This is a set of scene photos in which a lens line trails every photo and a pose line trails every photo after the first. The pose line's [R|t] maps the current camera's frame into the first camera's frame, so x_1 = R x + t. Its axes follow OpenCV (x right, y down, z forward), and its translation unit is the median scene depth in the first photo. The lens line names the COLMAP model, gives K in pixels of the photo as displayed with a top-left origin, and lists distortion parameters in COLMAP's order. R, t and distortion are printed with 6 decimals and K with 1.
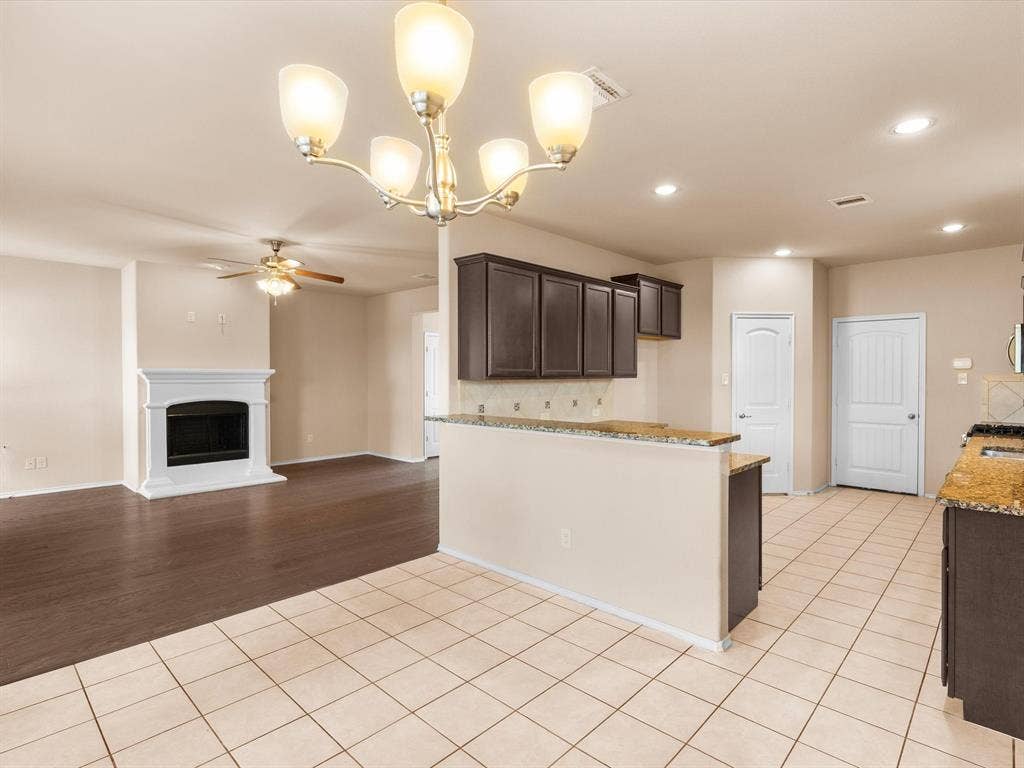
lens RADIAL K [[530.7, 0, 517.4], [0, 530.7, 379.8], [0, 0, 1]] dist [0.001825, 0.001208]
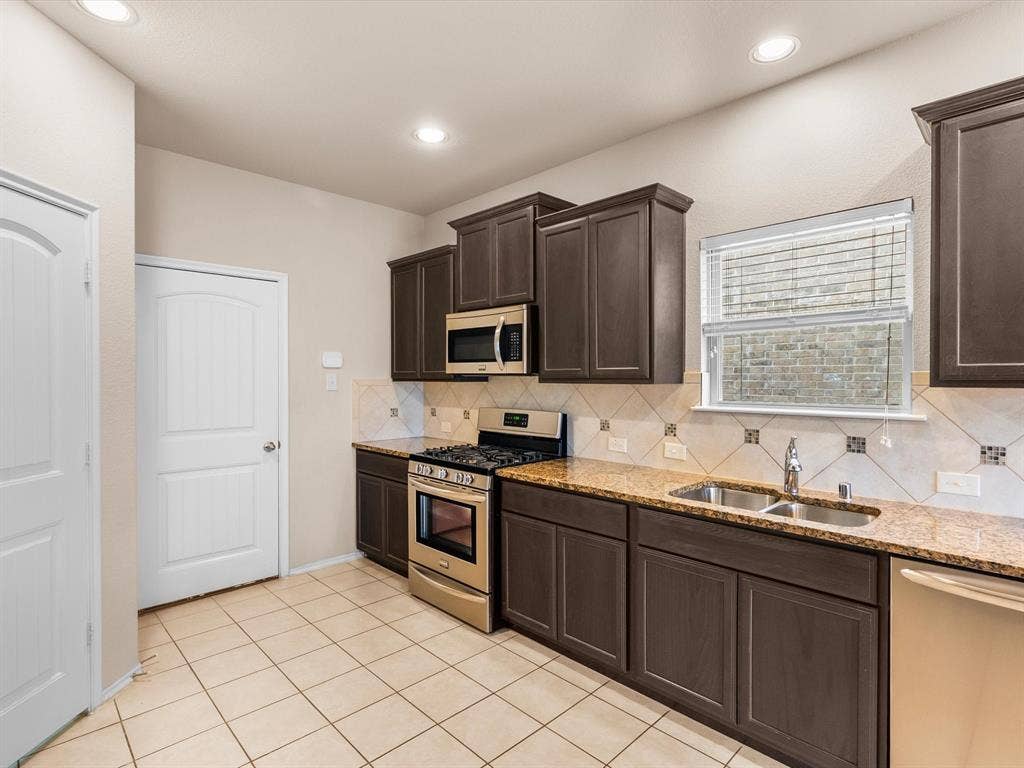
lens RADIAL K [[522.4, 0, 512.0], [0, 522.4, 384.0], [0, 0, 1]] dist [-0.002366, -0.000210]
pose [[0.040194, -0.012779, 0.999110, 0.176513], [0.006681, 0.999899, 0.012520, -0.006624], [-0.999170, 0.006172, 0.040275, 0.716728]]
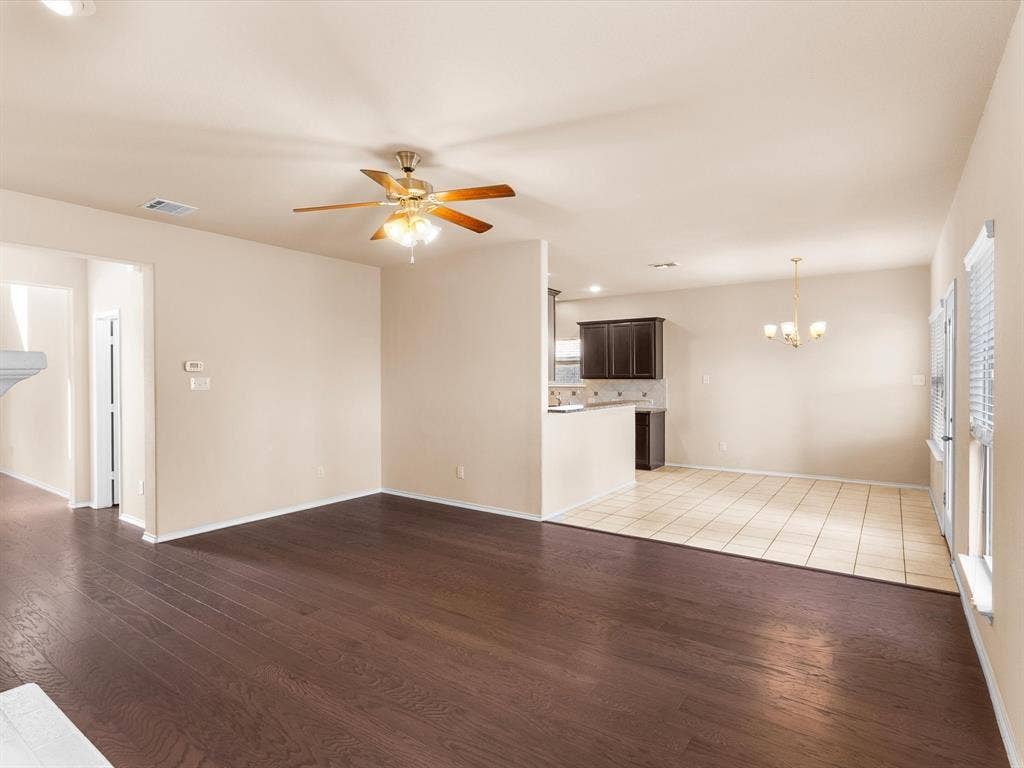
lens RADIAL K [[530.7, 0, 517.4], [0, 530.7, 379.8], [0, 0, 1]] dist [0.001825, 0.001208]
pose [[-0.141859, -0.005387, 0.989872, -0.953837], [0.006567, 0.999958, 0.006383, -0.007641], [-0.989865, 0.007406, -0.141817, 0.871160]]
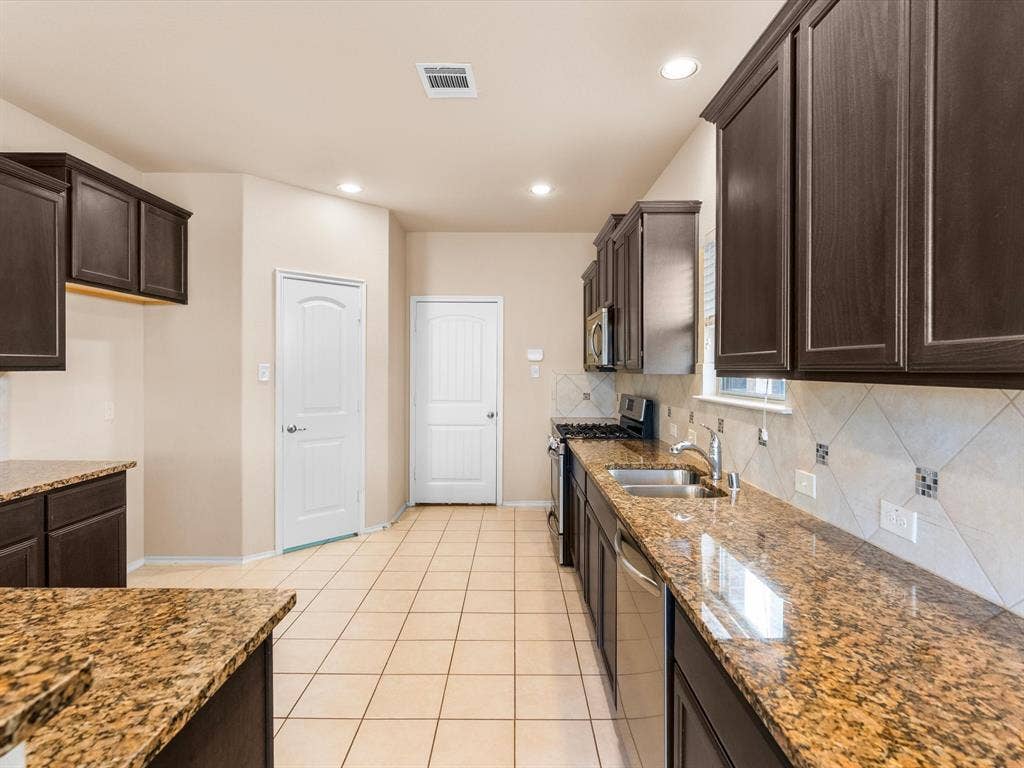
lens RADIAL K [[530.7, 0, 517.4], [0, 530.7, 379.8], [0, 0, 1]] dist [0.001825, 0.001208]
pose [[0.731862, -0.010611, 0.681370, 0.184397], [0.000168, 0.999882, 0.015391, -0.002368], [-0.681452, -0.011150, 0.731778, 0.338889]]
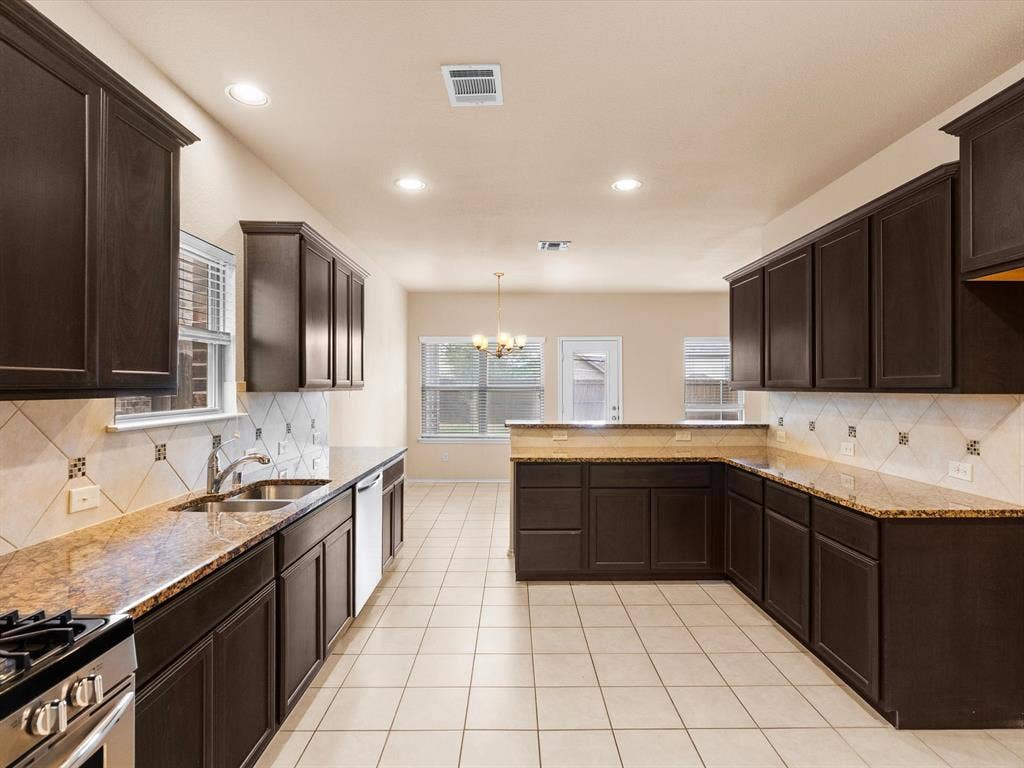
lens RADIAL K [[530.7, 0, 517.4], [0, 530.7, 379.8], [0, 0, 1]] dist [0.001825, 0.001208]
pose [[-0.720579, -0.009009, -0.693314, 0.683987], [-0.006518, 0.999959, -0.006219, -0.009263], [0.693342, 0.000037, -0.720608, 0.993532]]
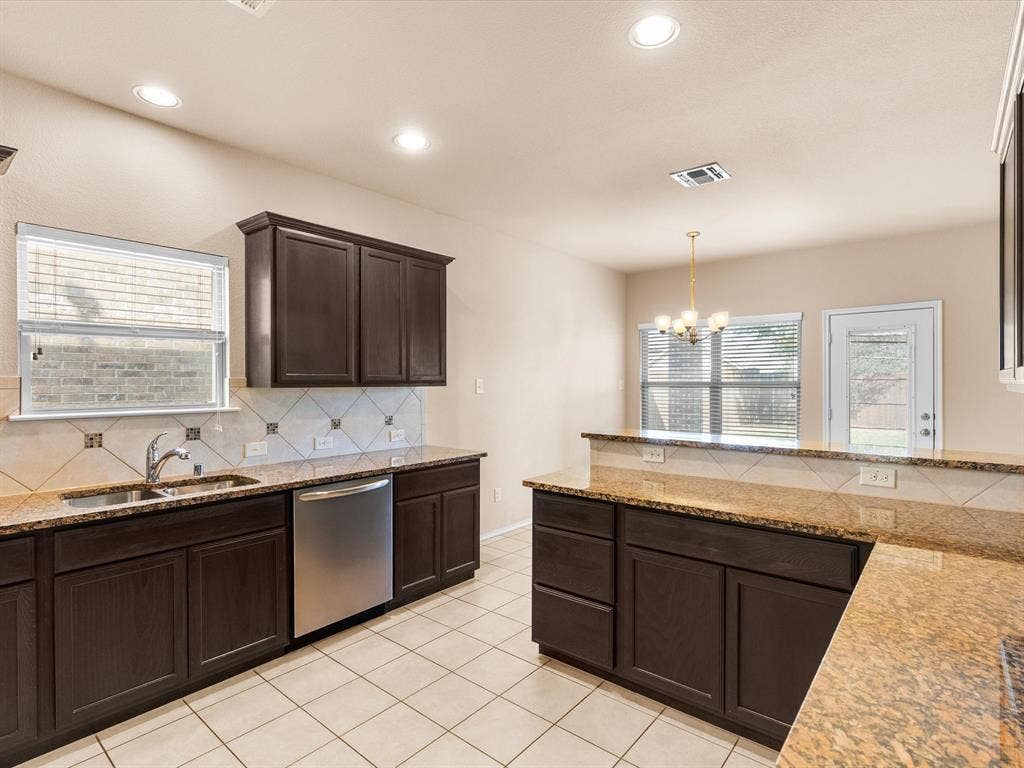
lens RADIAL K [[530.7, 0, 517.4], [0, 530.7, 379.8], [0, 0, 1]] dist [0.001825, 0.001208]
pose [[-0.998738, 0.001077, -0.050221, 0.283333], [0.000855, 0.999990, 0.004458, -0.008705], [0.050225, 0.004409, -0.998728, 0.986751]]
